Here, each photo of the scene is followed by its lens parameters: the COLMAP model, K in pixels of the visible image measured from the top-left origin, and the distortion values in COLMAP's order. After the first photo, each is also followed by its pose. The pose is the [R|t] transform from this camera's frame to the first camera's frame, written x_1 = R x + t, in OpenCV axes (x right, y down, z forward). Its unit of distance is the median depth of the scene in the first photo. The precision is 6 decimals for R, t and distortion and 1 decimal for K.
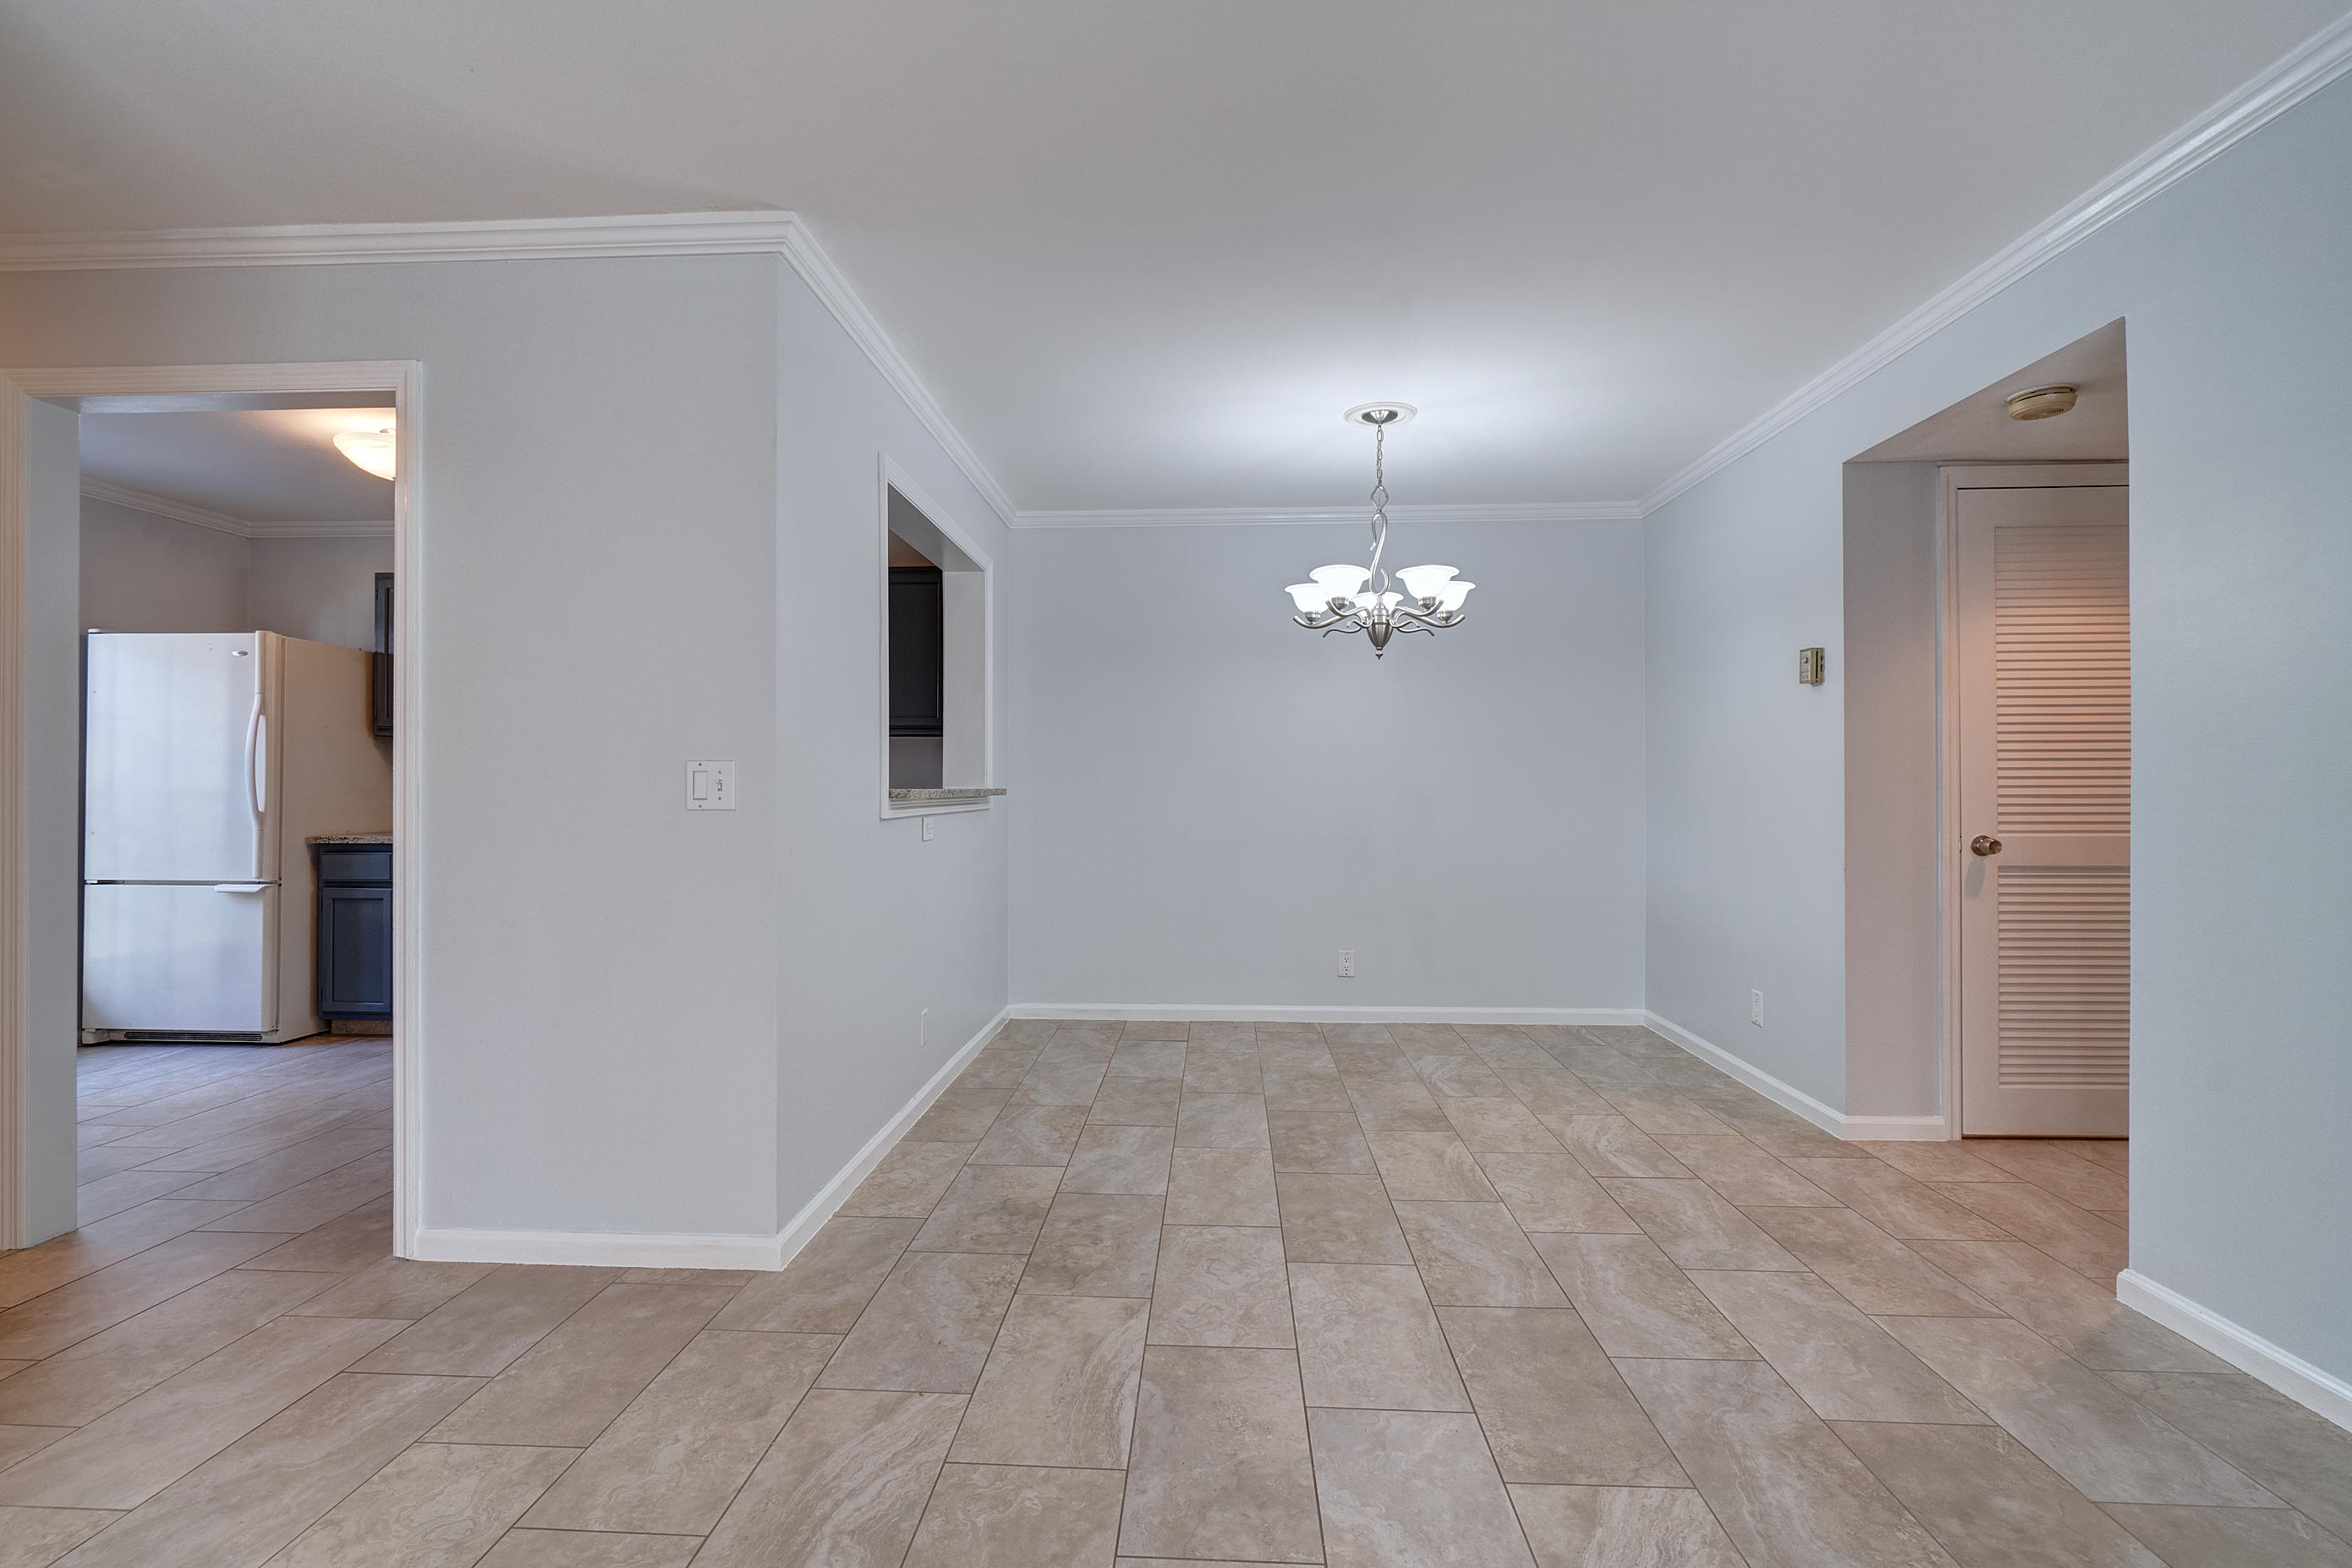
lens RADIAL K [[1094.7, 0, 1165.8], [0, 1094.7, 782.4], [0, 0, 1]] dist [-0.007296, 0.001339]
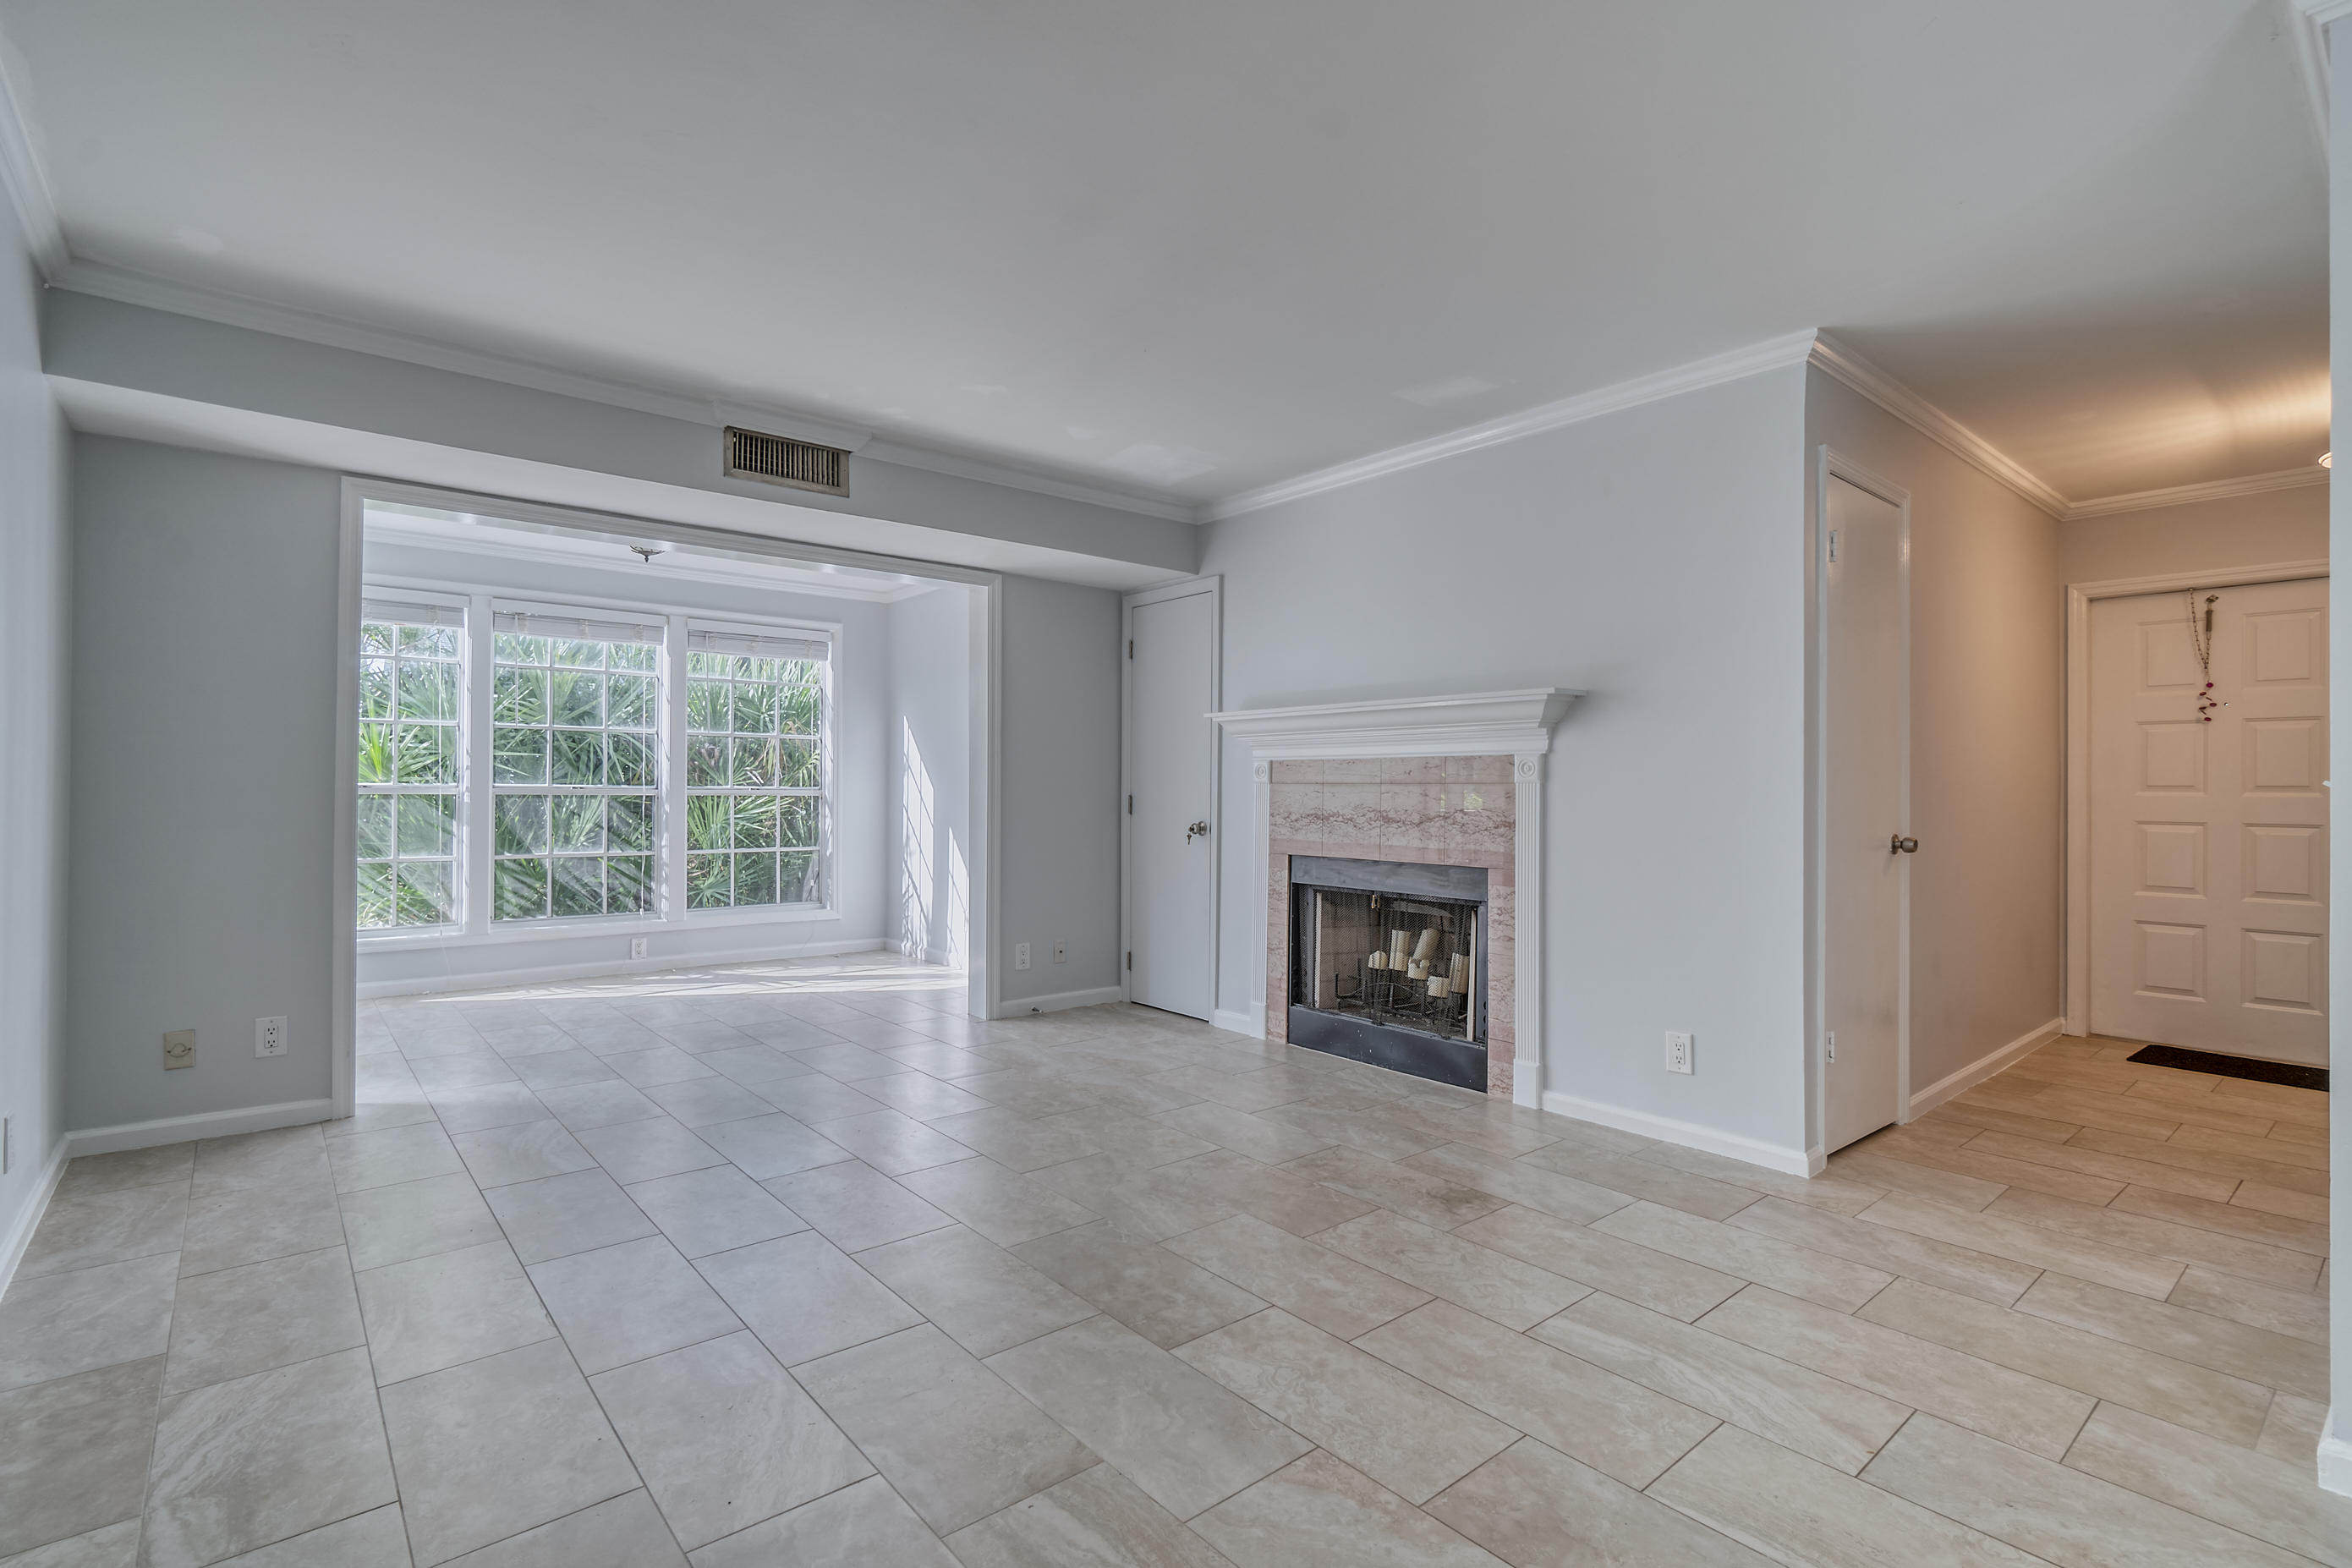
lens RADIAL K [[1094.7, 0, 1165.8], [0, 1094.7, 782.4], [0, 0, 1]] dist [-0.007296, 0.001339]
pose [[-0.732720, -0.009021, -0.680471, 0.496226], [-0.003988, 0.999952, -0.008962, 0.005005], [0.680519, -0.003852, -0.732720, 0.753161]]
